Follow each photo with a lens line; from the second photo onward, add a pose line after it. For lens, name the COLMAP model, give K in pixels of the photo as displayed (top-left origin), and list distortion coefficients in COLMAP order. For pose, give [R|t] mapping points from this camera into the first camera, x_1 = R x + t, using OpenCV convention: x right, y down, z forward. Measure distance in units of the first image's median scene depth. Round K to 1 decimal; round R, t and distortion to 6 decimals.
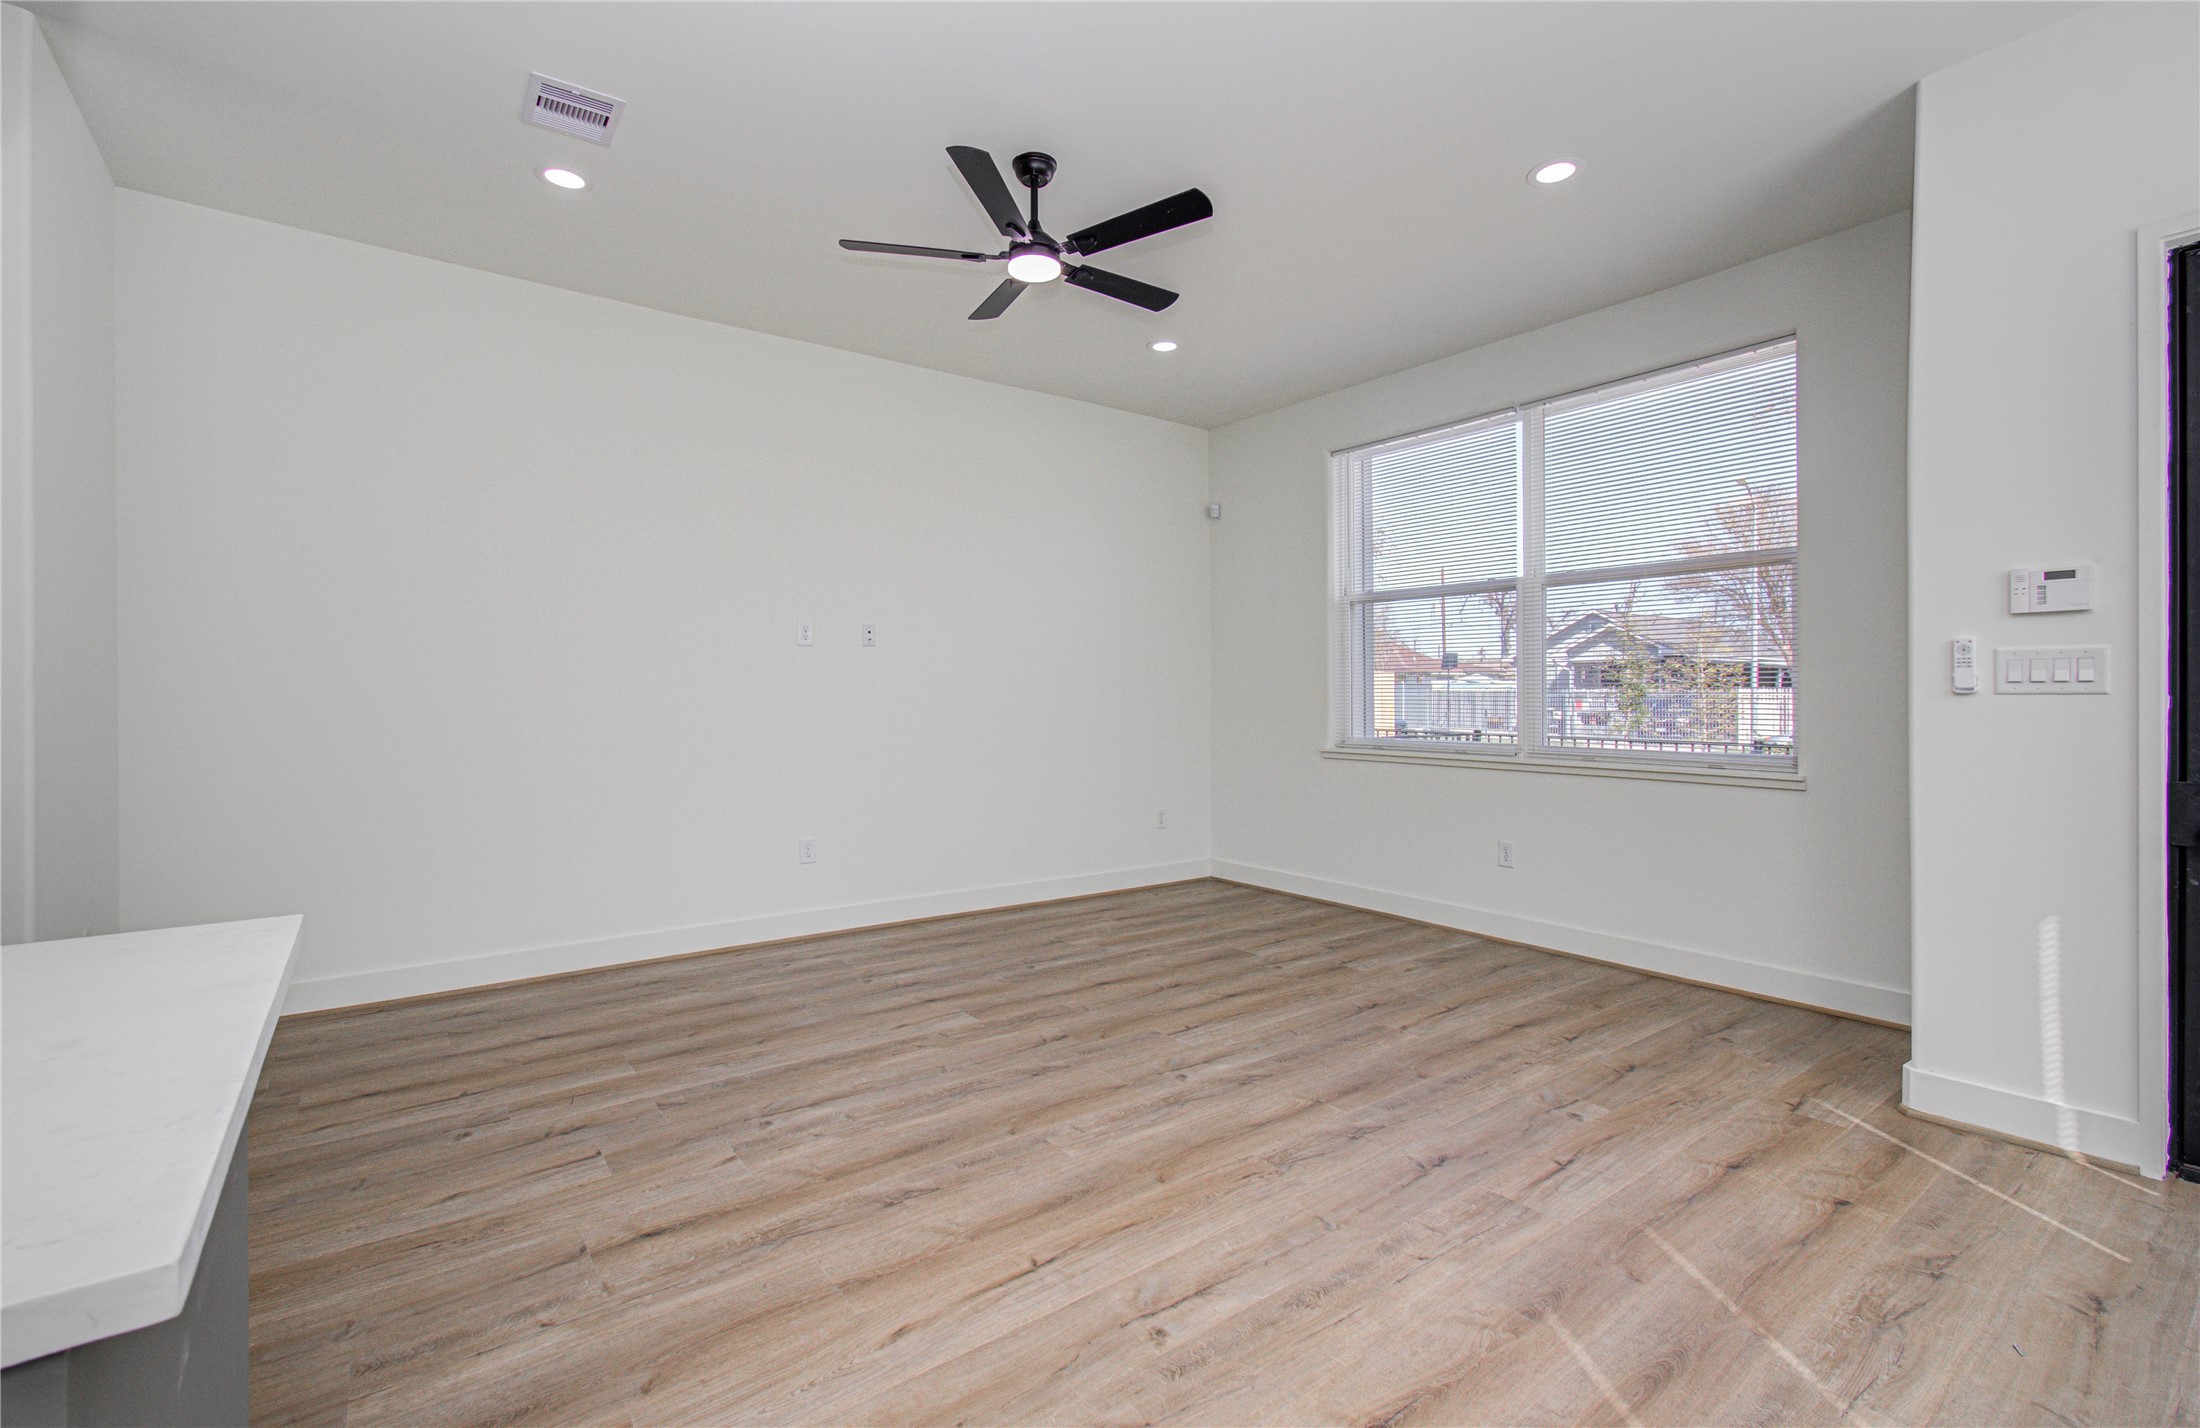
lens RADIAL K [[958.0, 0, 1104.5], [0, 958.0, 698.4], [0, 0, 1]] dist [-0.008119, 0.002275]
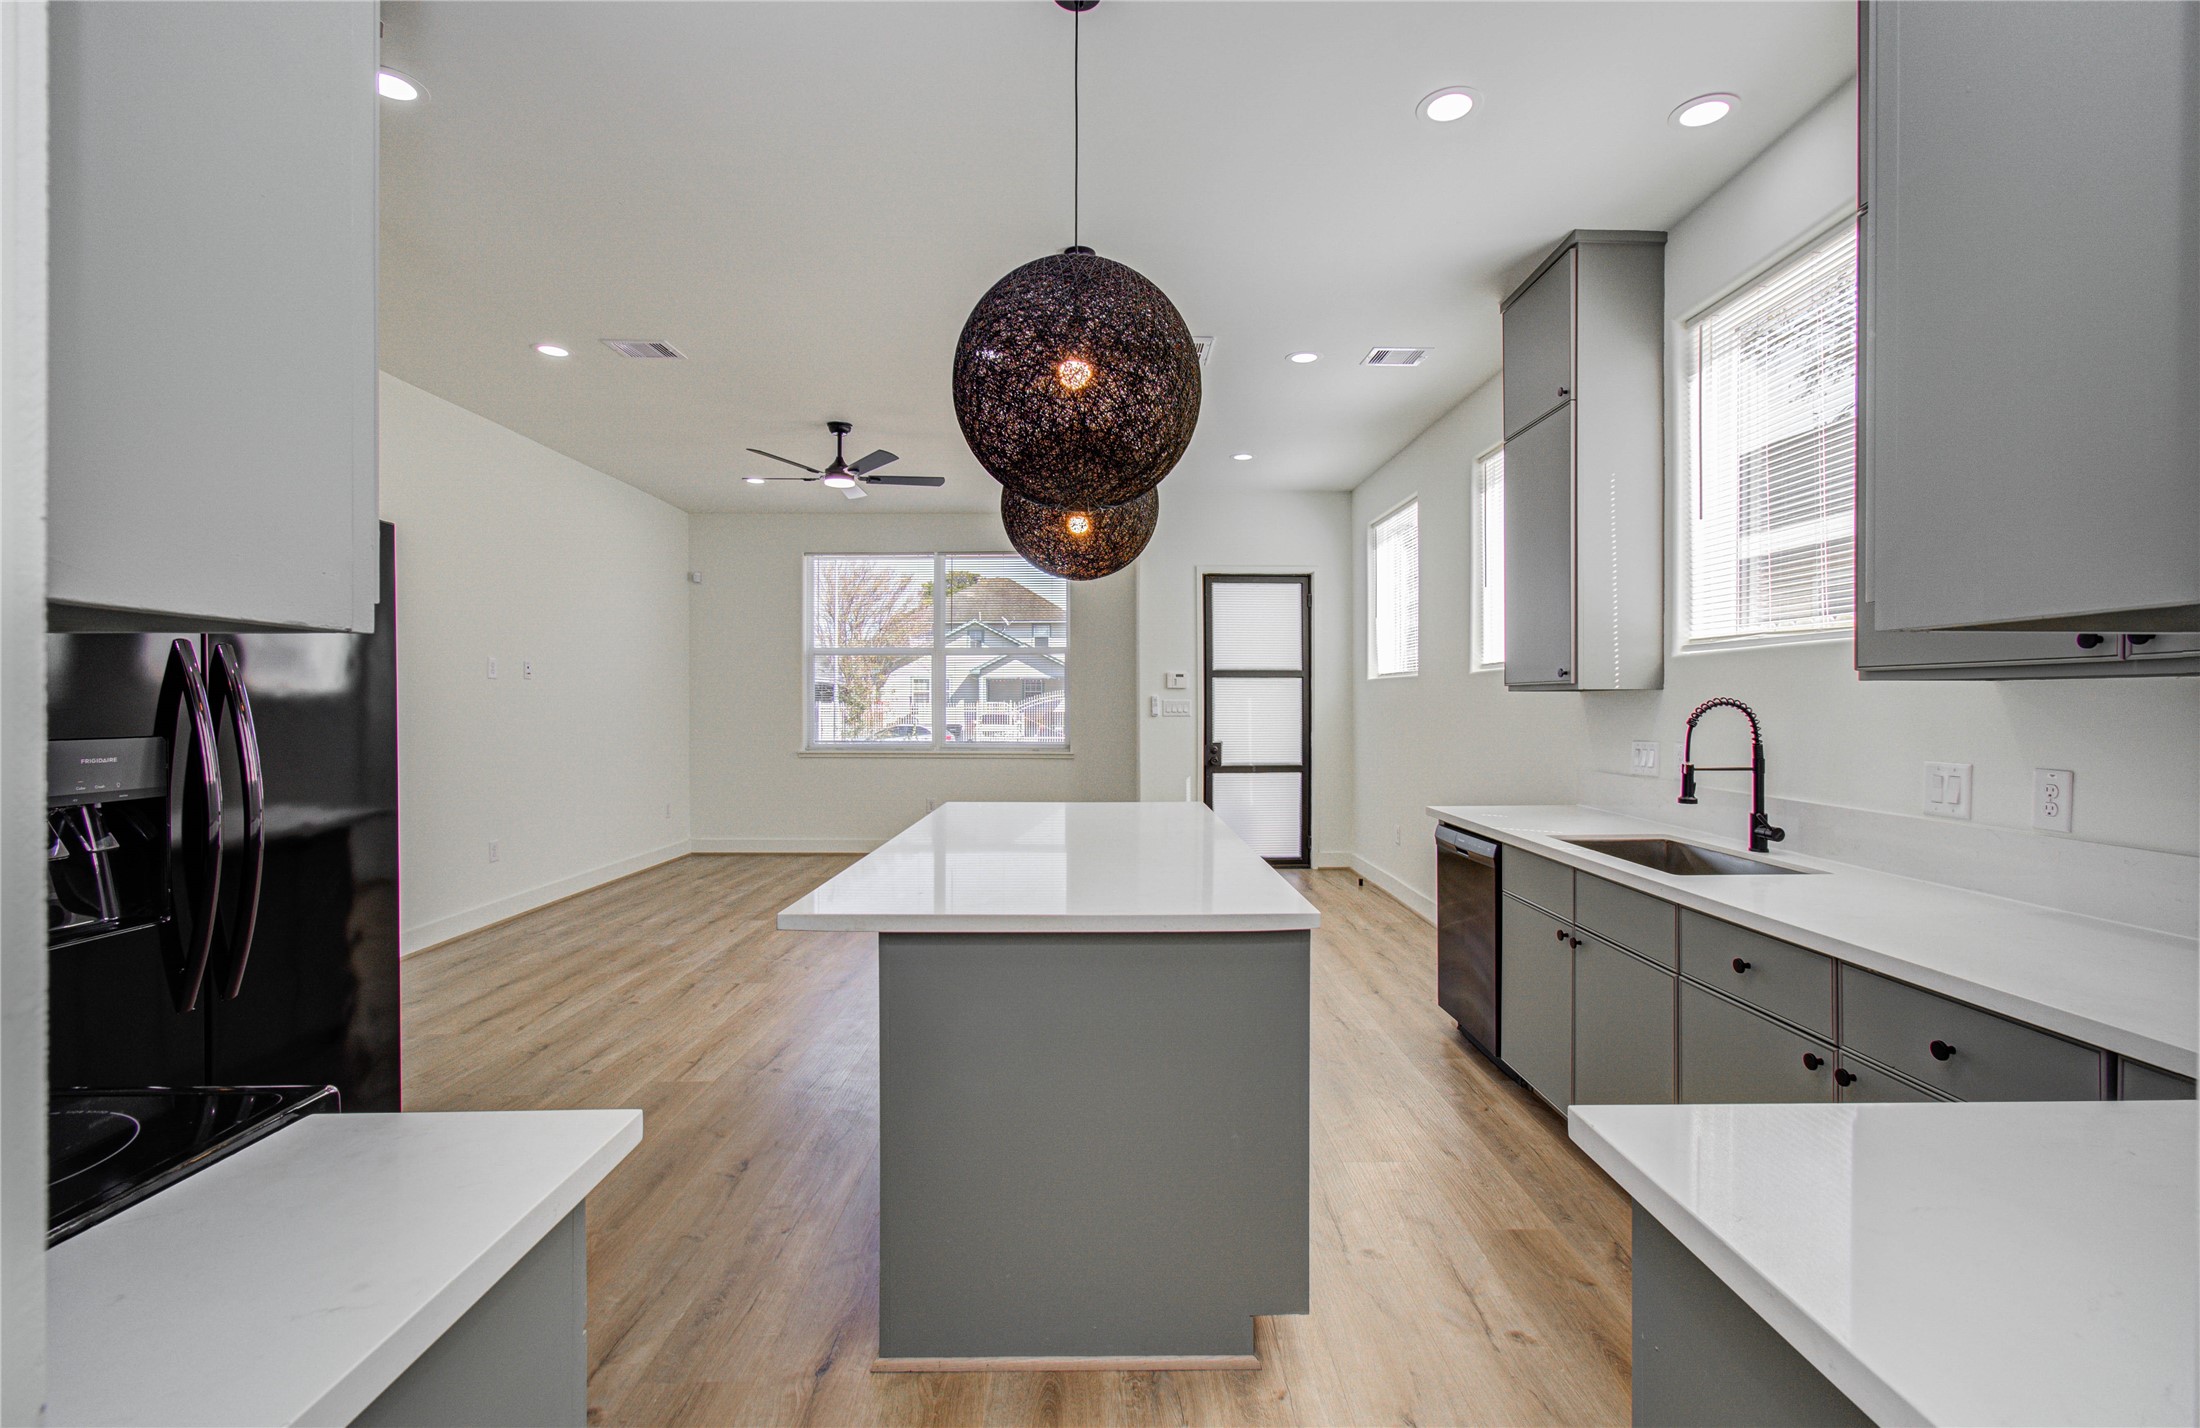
lens RADIAL K [[958.0, 0, 1130.4], [0, 958.0, 705.7], [0, 0, 1]] dist [-0.008119, 0.002275]
pose [[0.579518, 0.000315, 0.814959, -1.340546], [0.003095, 0.999992, -0.002588, -0.026614], [-0.814953, 0.004022, 0.579513, -0.535671]]
